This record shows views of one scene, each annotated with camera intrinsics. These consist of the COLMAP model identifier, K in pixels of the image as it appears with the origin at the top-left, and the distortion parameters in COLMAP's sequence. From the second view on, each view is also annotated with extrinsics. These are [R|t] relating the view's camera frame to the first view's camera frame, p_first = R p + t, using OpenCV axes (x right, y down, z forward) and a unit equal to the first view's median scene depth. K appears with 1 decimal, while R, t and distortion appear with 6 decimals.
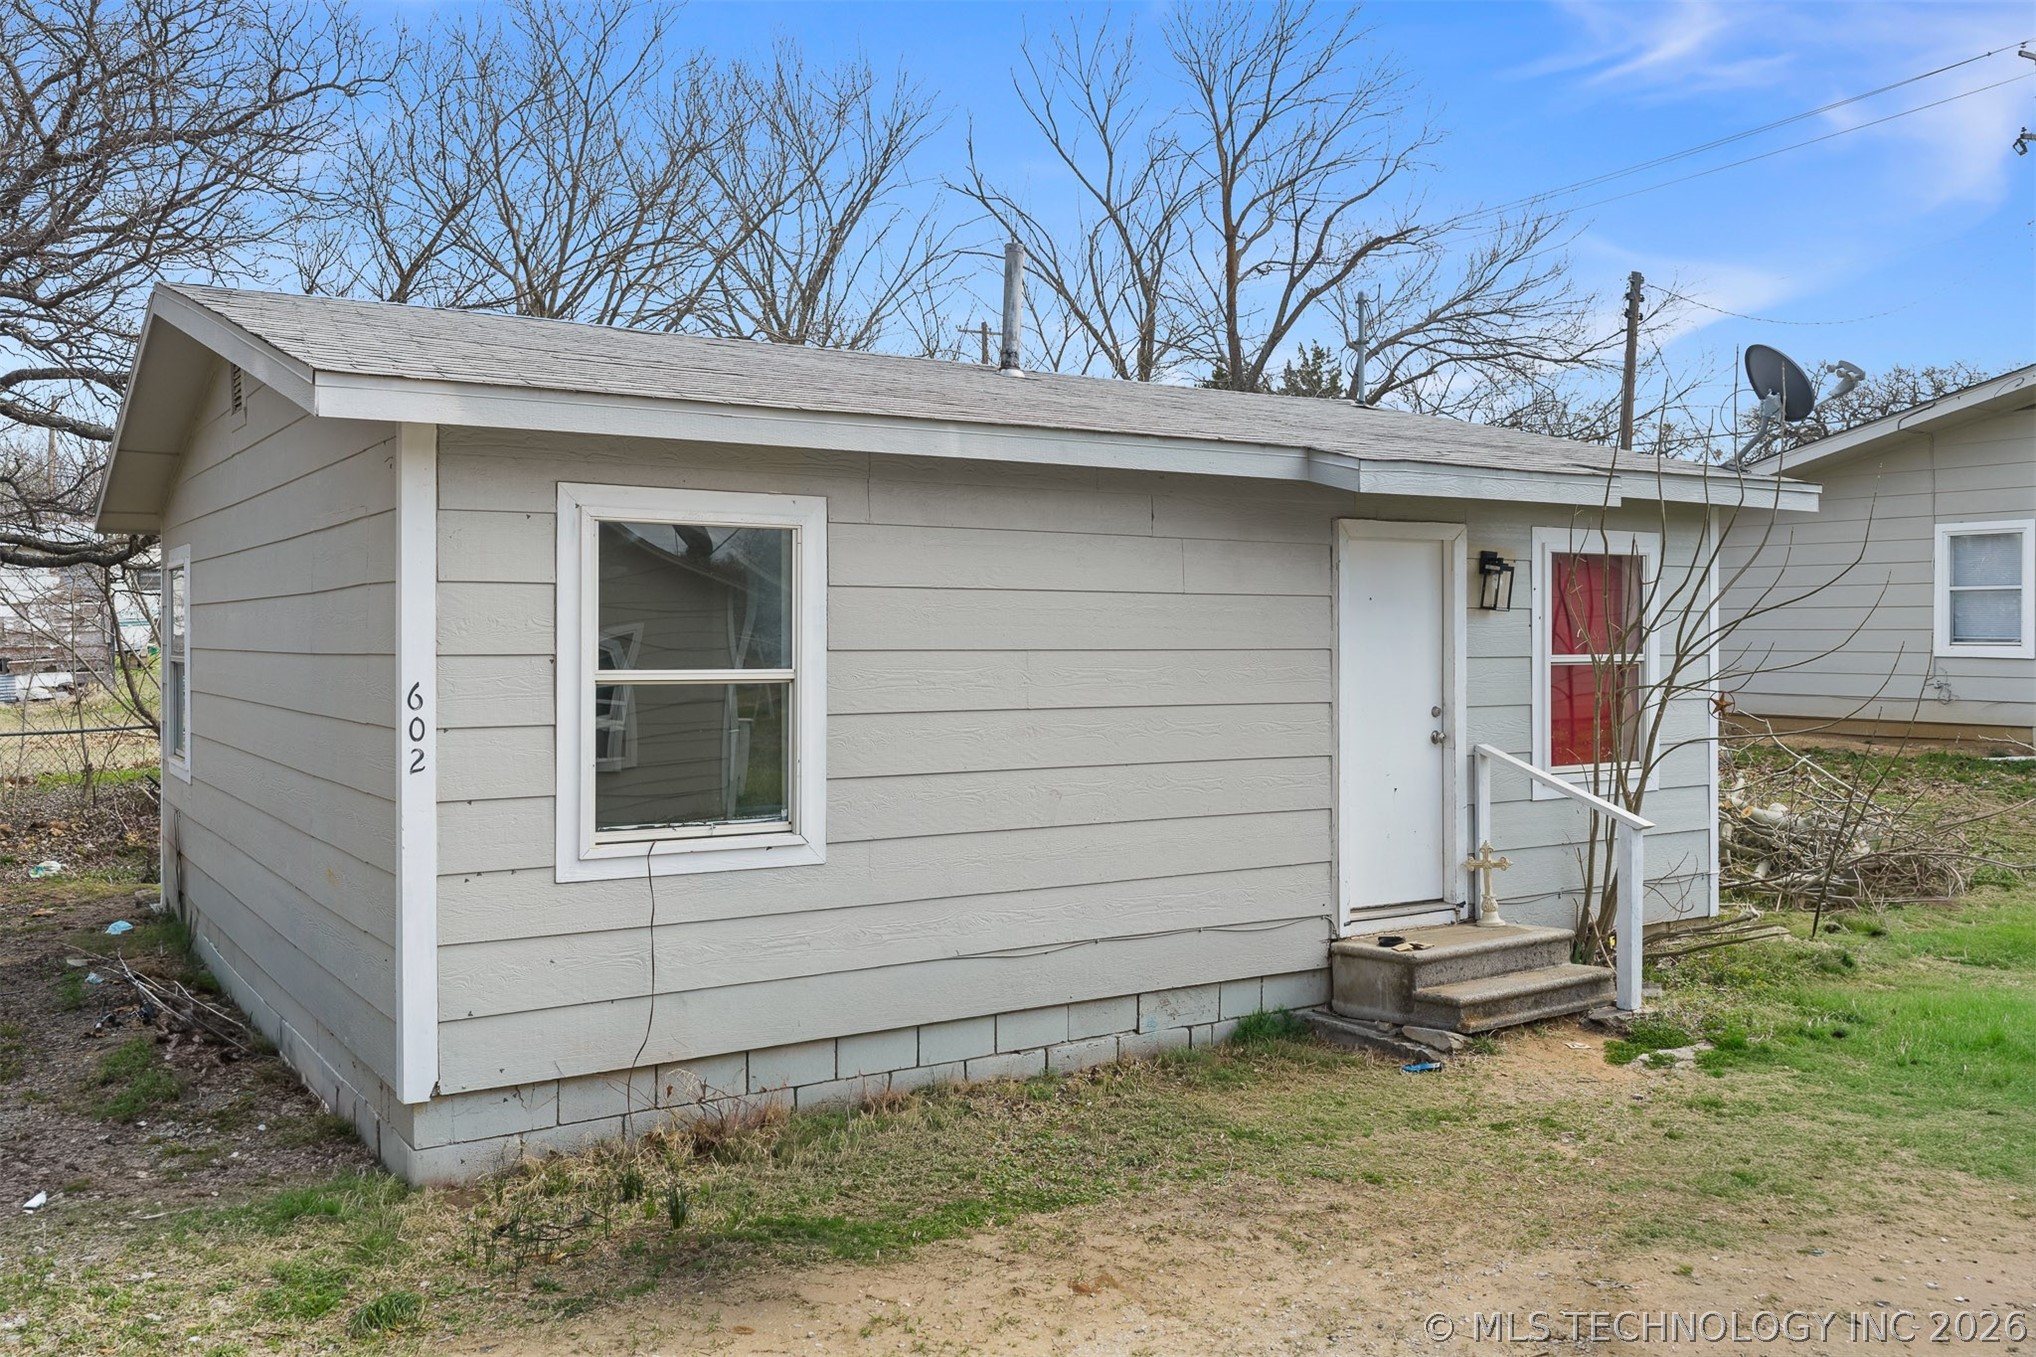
lens RADIAL K [[1671.2, 0, 1024.1], [0, 1671.2, 626.6], [0, 0, 1]] dist [0.003505, -0.001708]
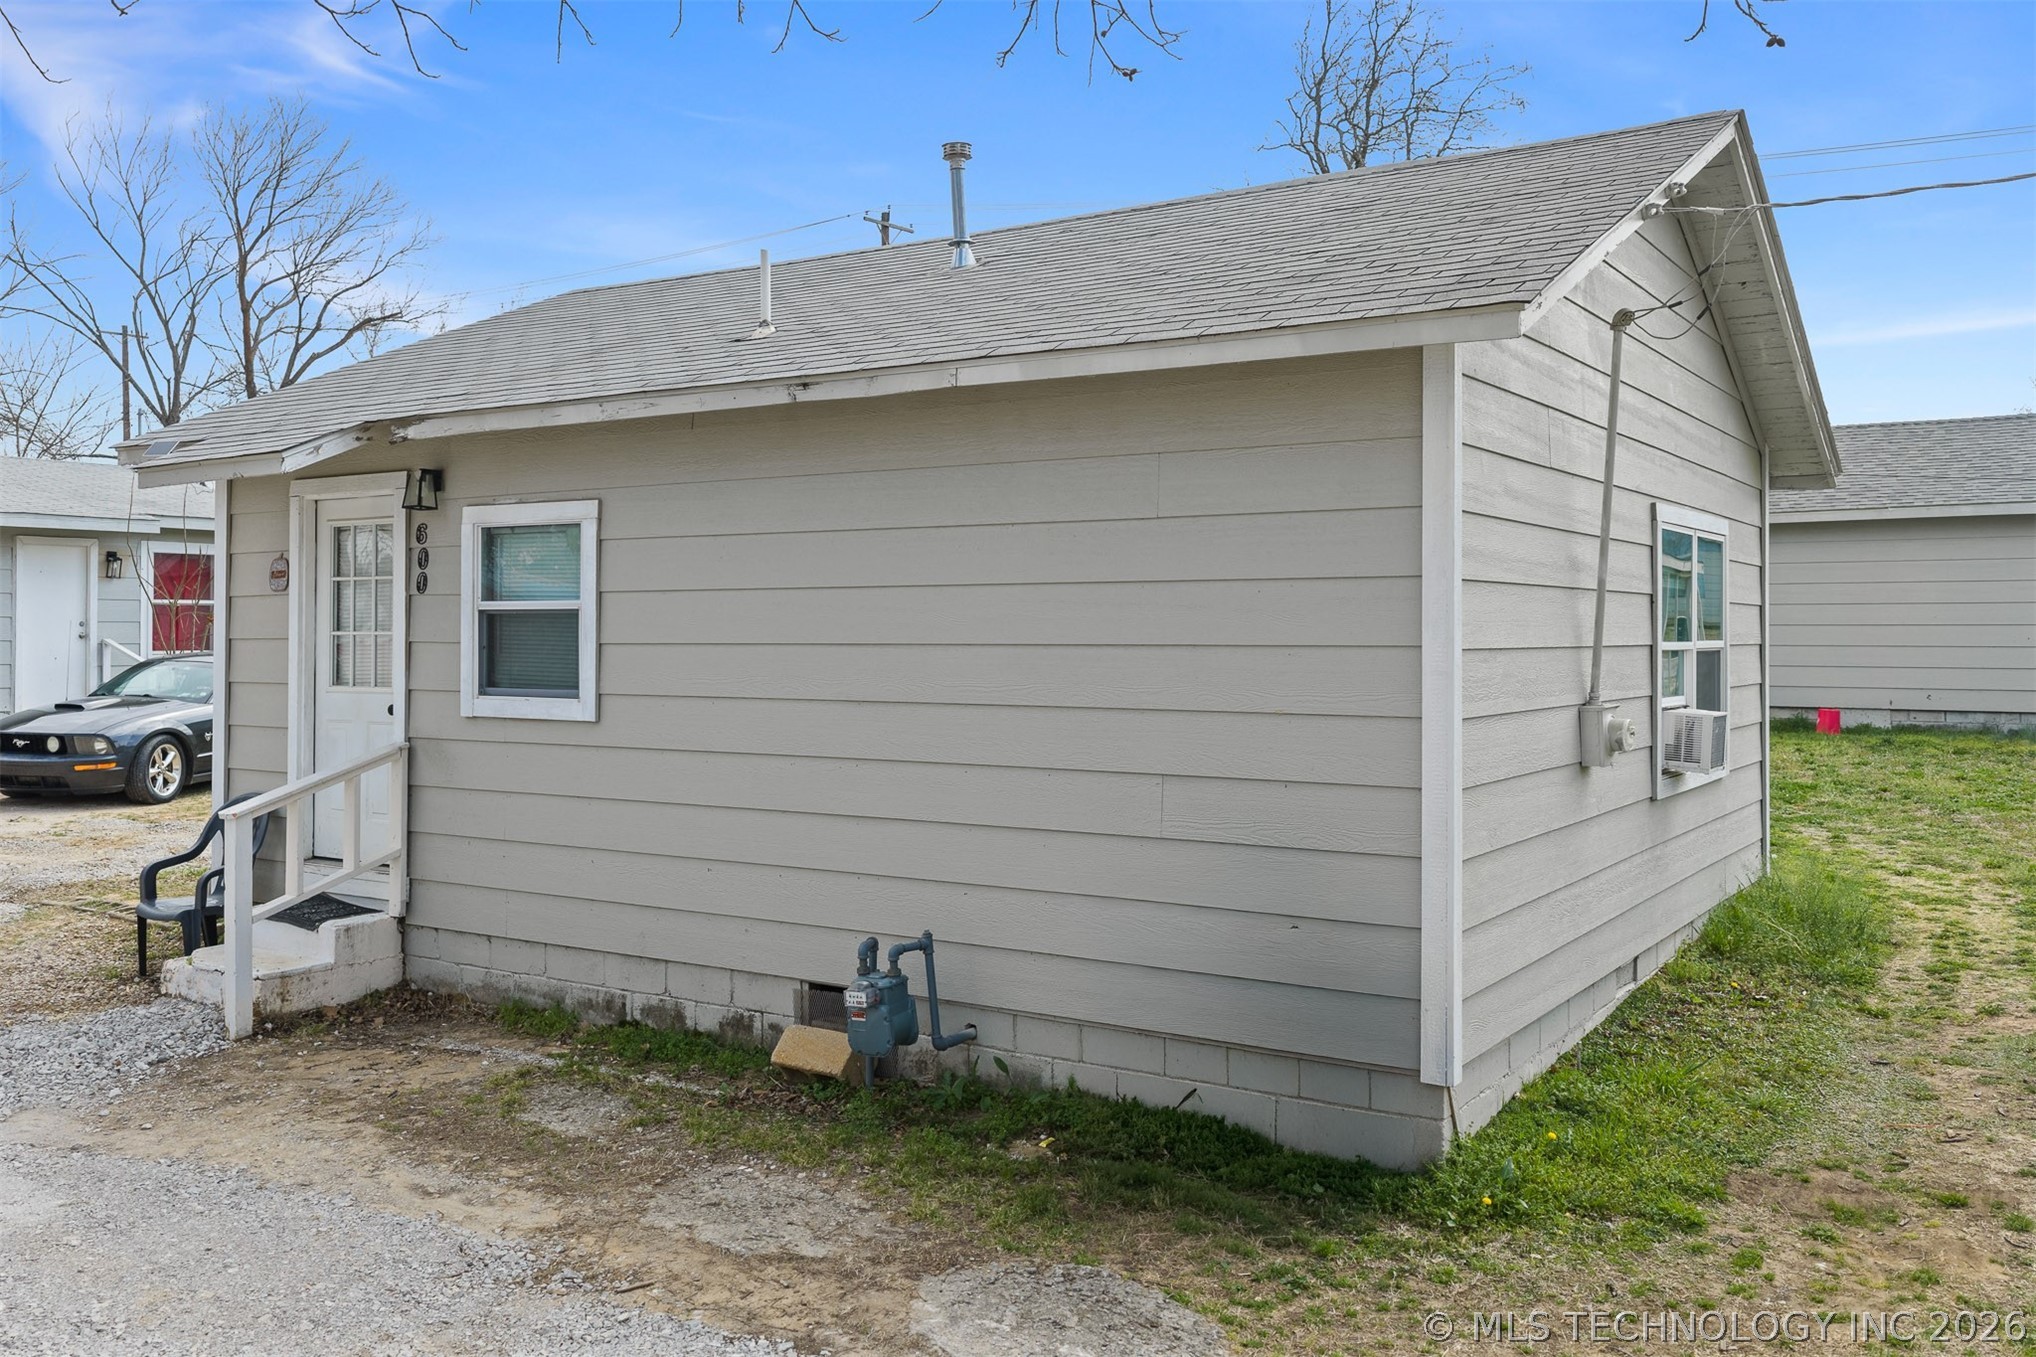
lens RADIAL K [[1671.2, 0, 1024.1], [0, 1671.2, 626.6], [0, 0, 1]] dist [0.003505, -0.001708]
pose [[0.913975, 0.006802, 0.405713, 0.468474], [-0.007937, 0.999968, 0.001117, 0.040646], [-0.405692, -0.004241, 0.914000, -1.460202]]
